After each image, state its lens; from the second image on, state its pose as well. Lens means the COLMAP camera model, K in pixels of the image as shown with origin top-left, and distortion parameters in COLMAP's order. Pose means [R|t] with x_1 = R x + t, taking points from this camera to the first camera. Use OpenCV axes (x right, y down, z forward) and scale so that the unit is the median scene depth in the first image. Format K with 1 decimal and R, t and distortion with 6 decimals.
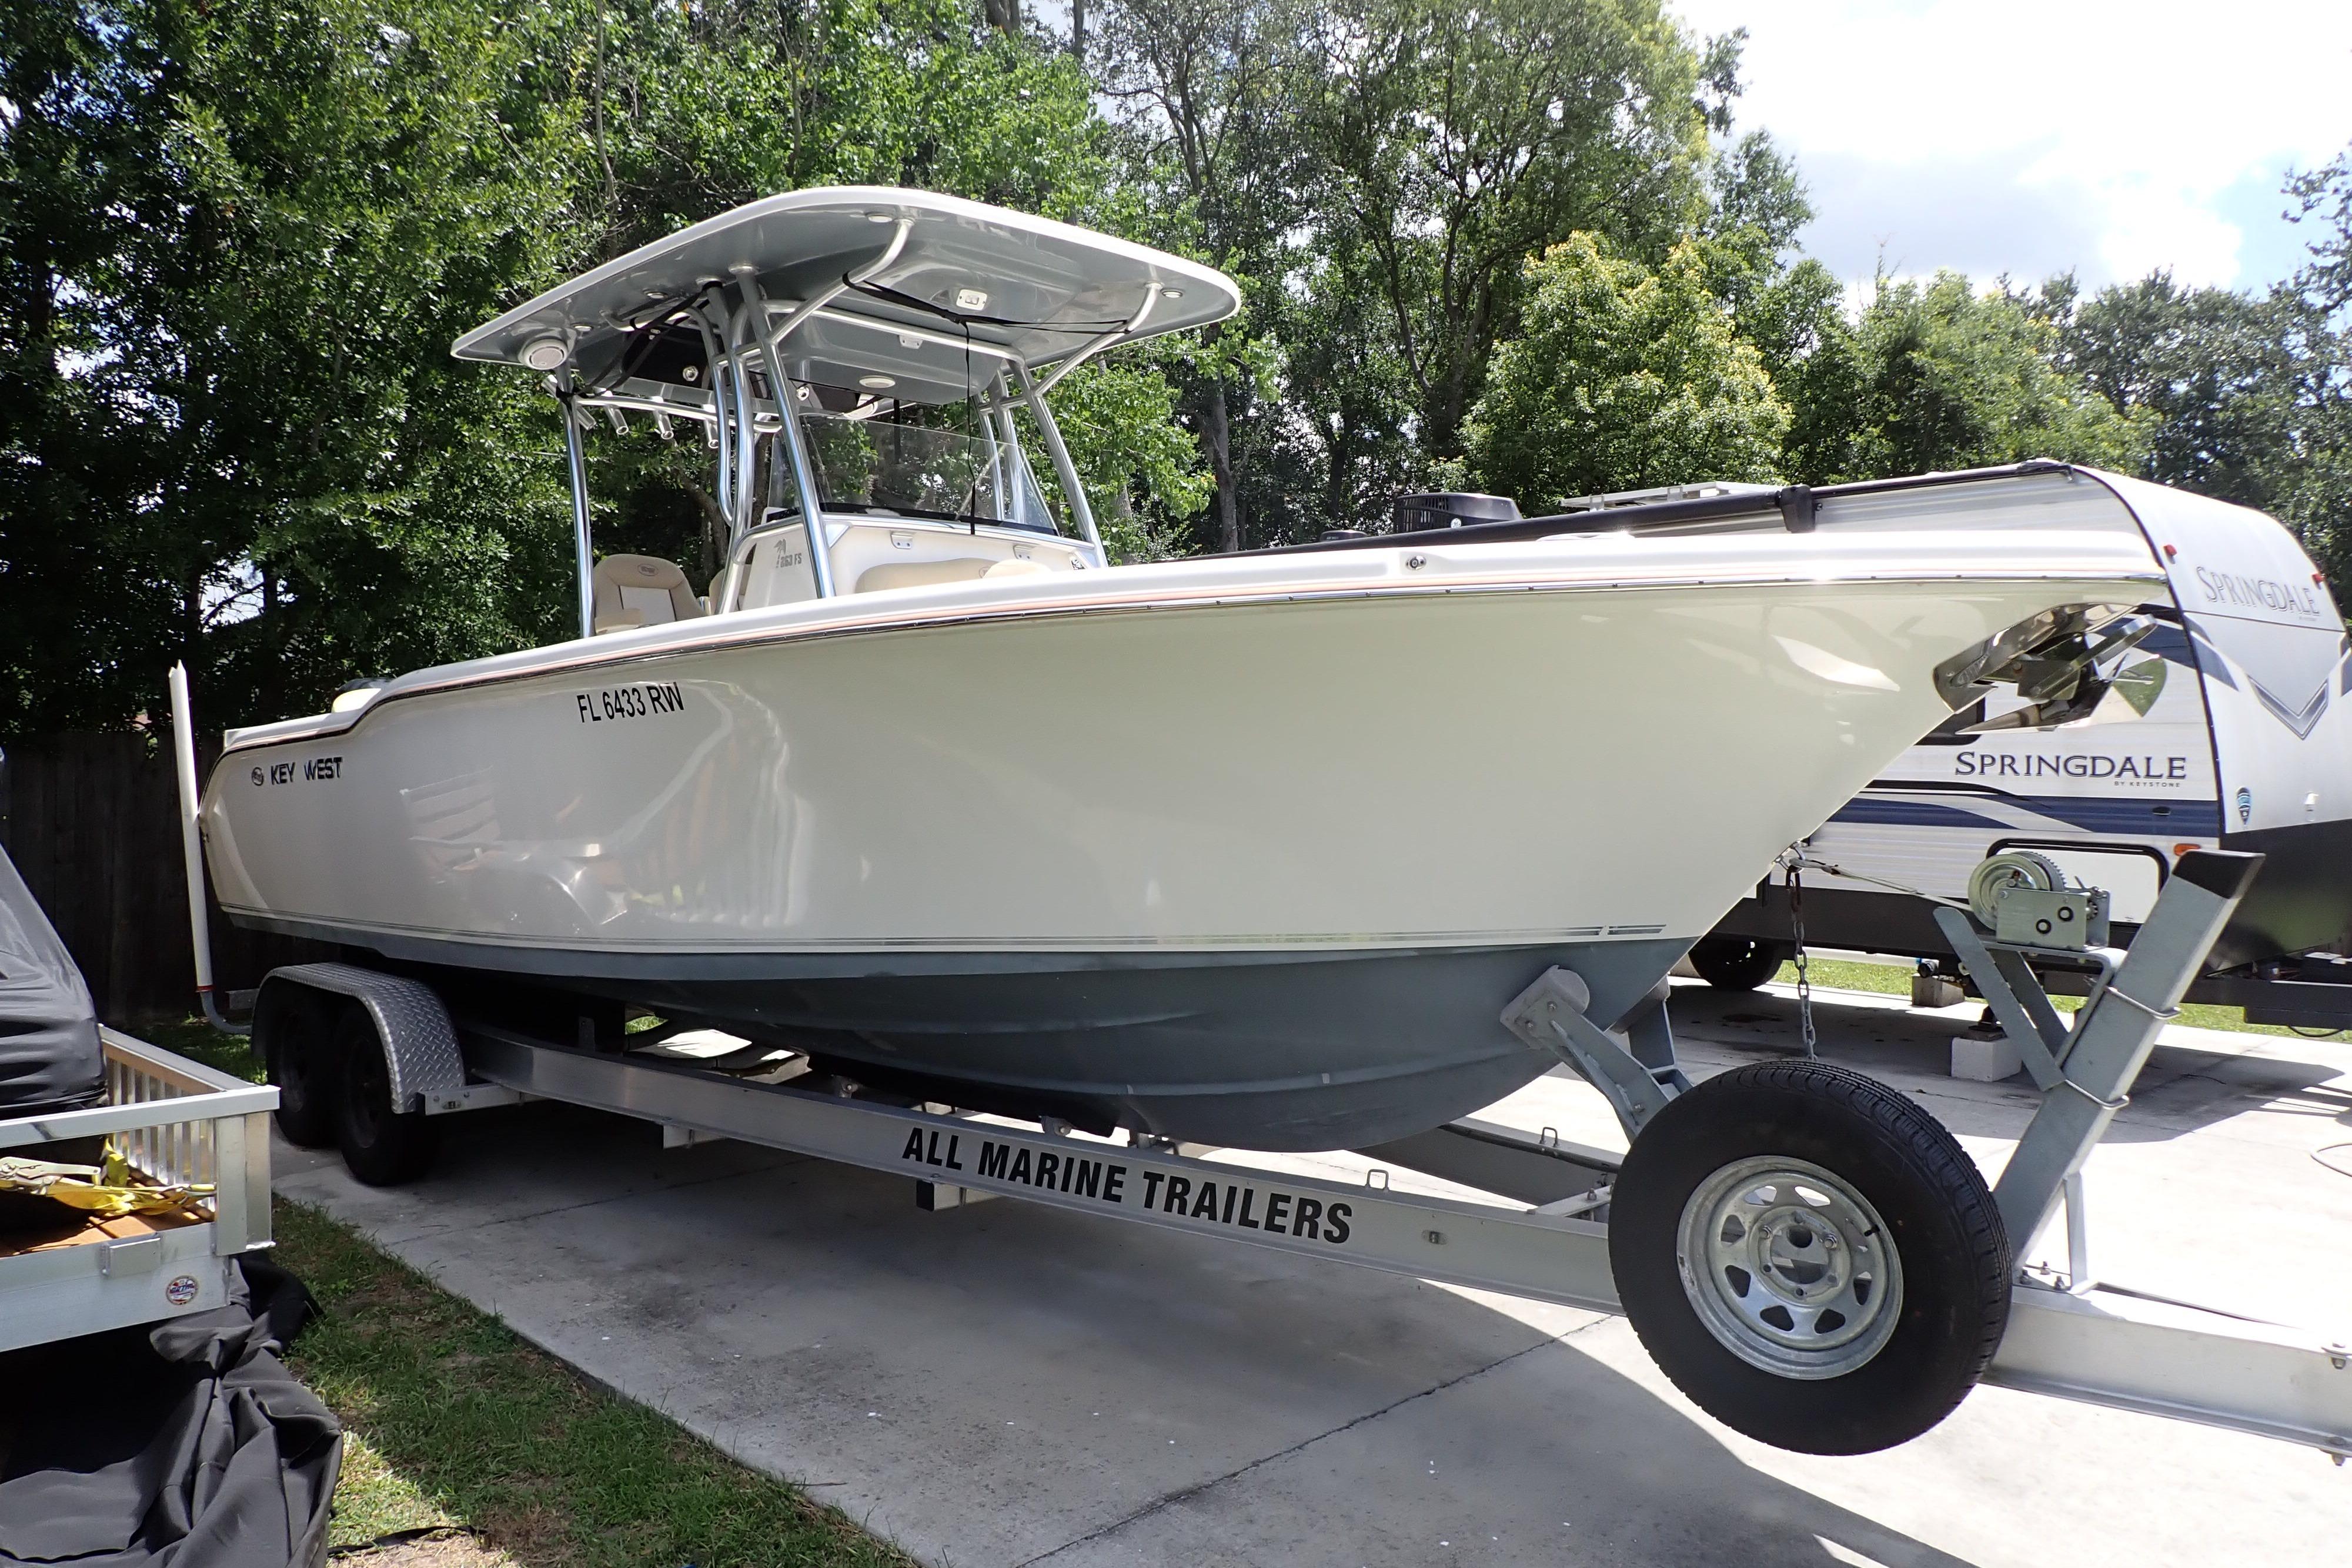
lens RADIAL K [[1755.5, 0, 1180.5], [0, 1755.5, 794.7], [0, 0, 1]] dist [0.011863, -0.004434]
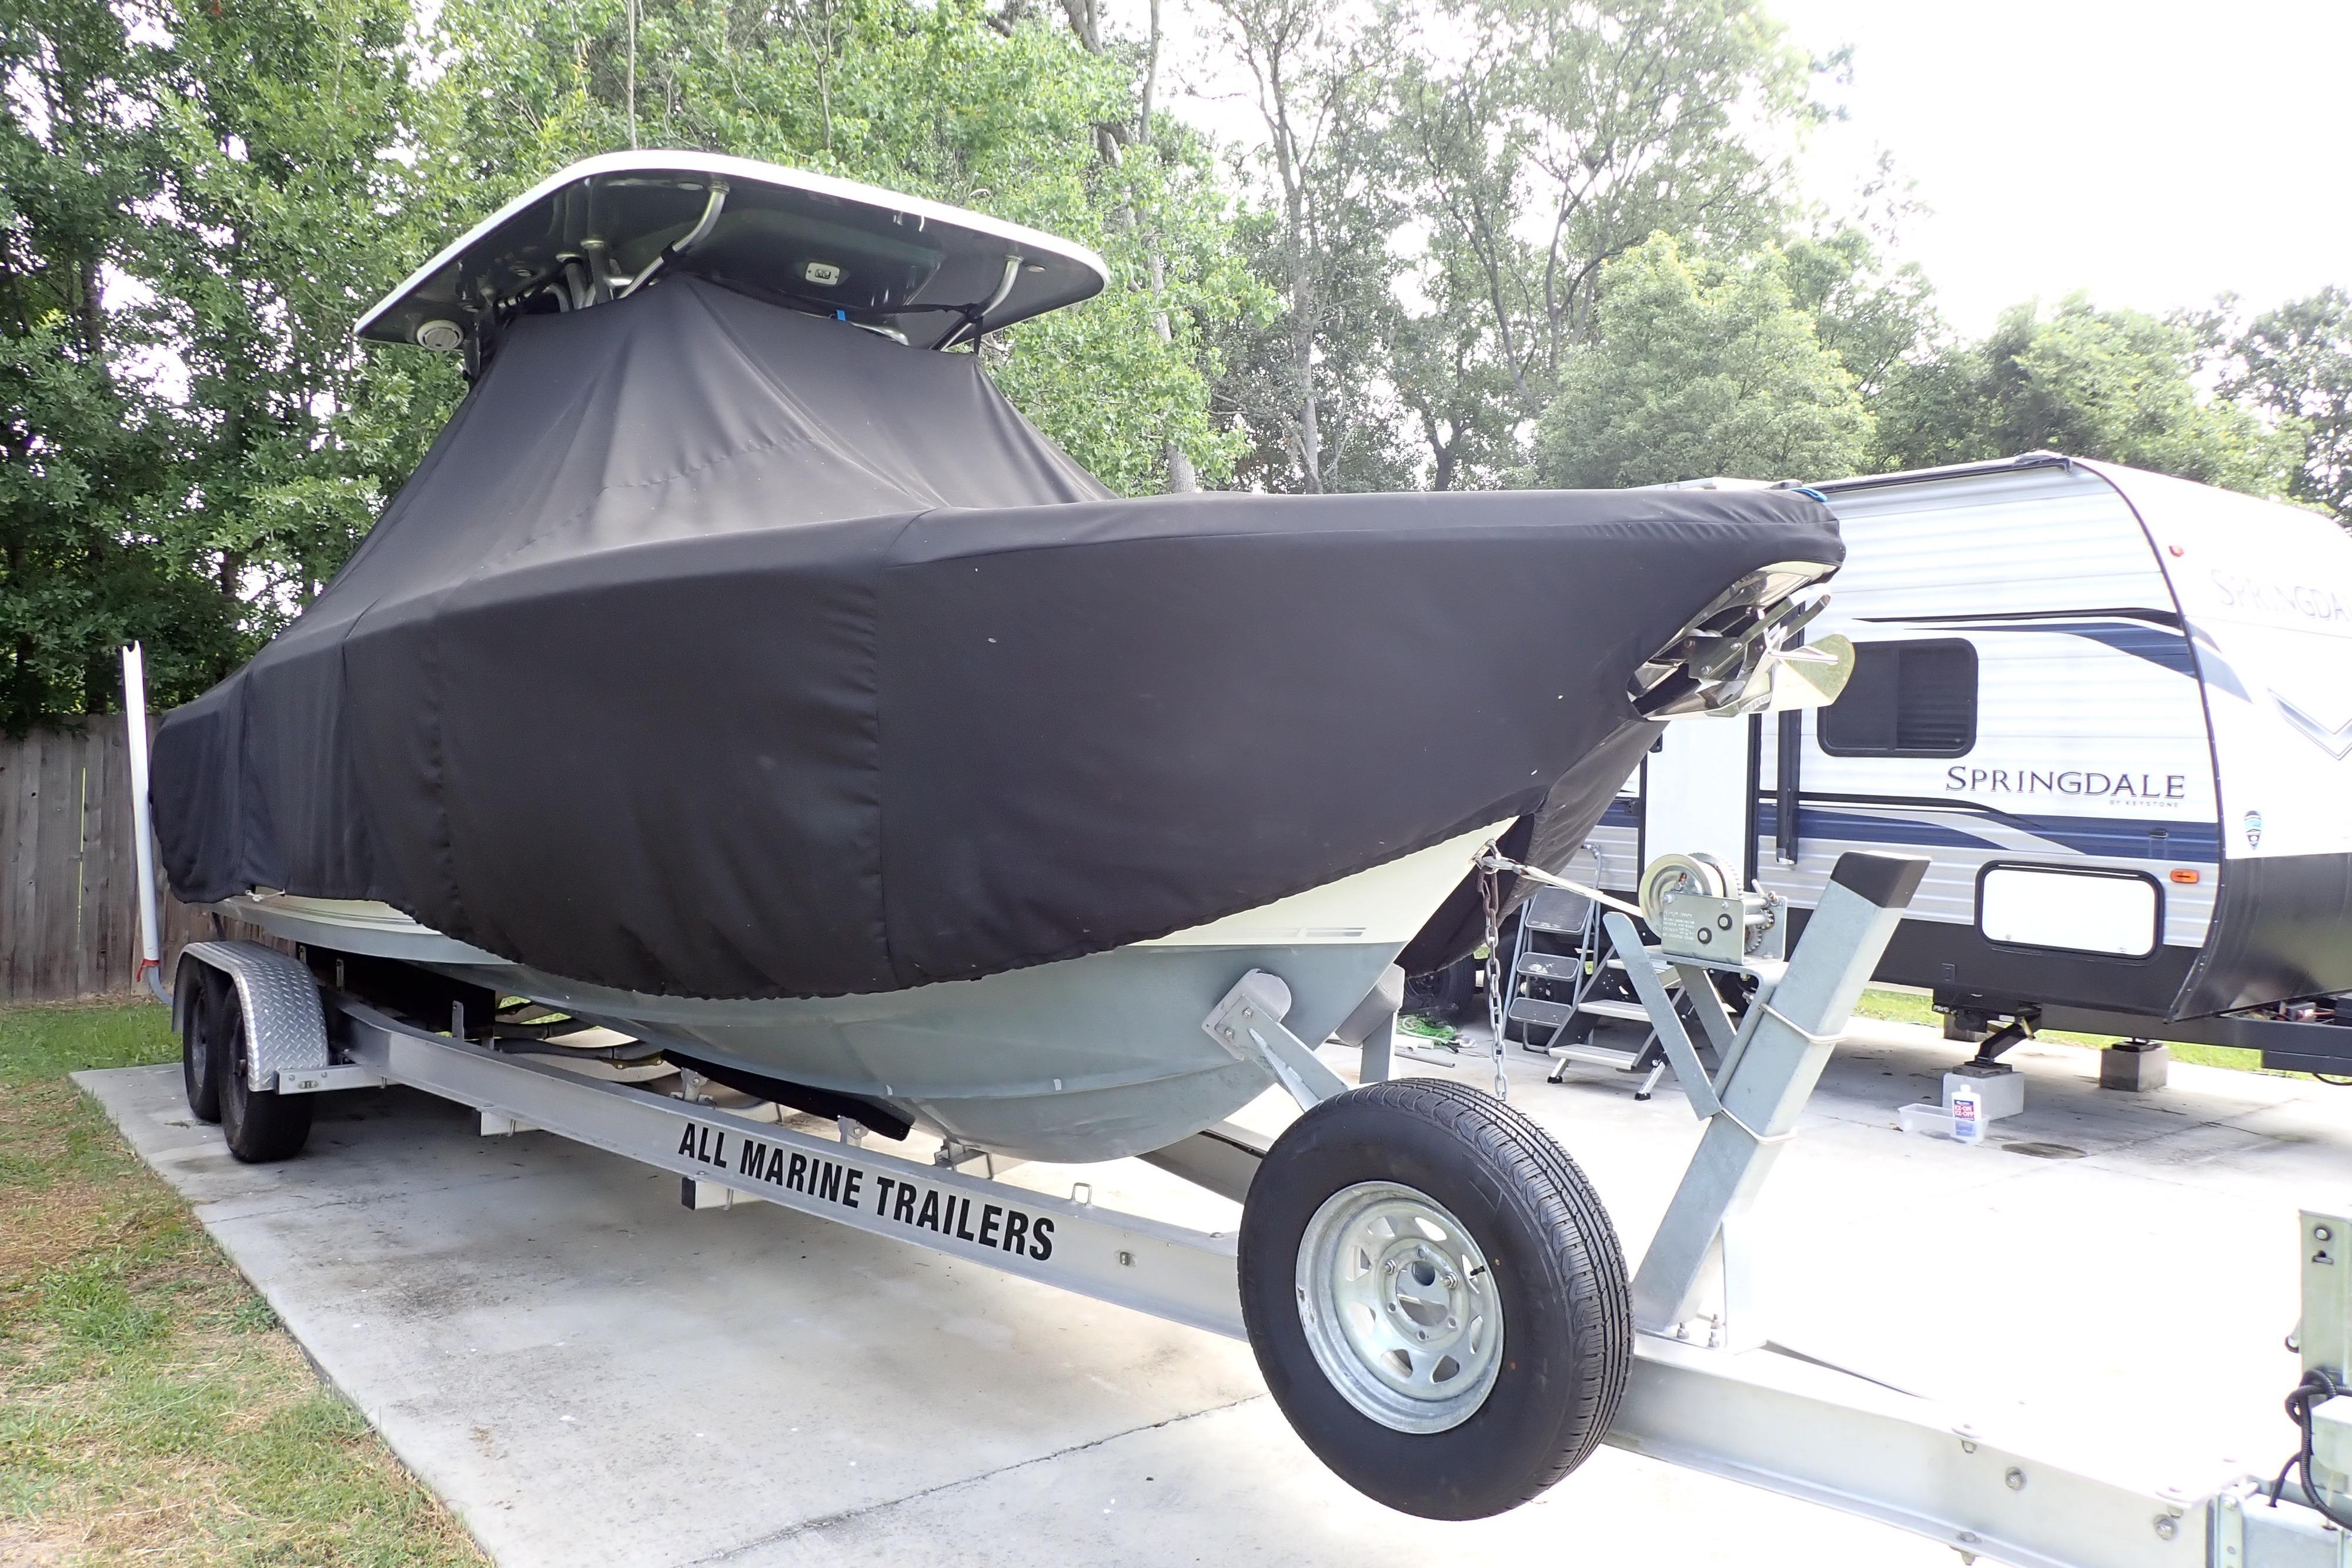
lens RADIAL K [[1757.5, 0, 1175.6], [0, 1757.5, 797.8], [0, 0, 1]] dist [0.004085, 0.006961]
pose [[0.995916, 0.021103, -0.087782, 0.209033], [-0.021622, 0.999754, -0.004959, 0.010804], [0.087656, 0.006836, 0.996127, 0.064164]]
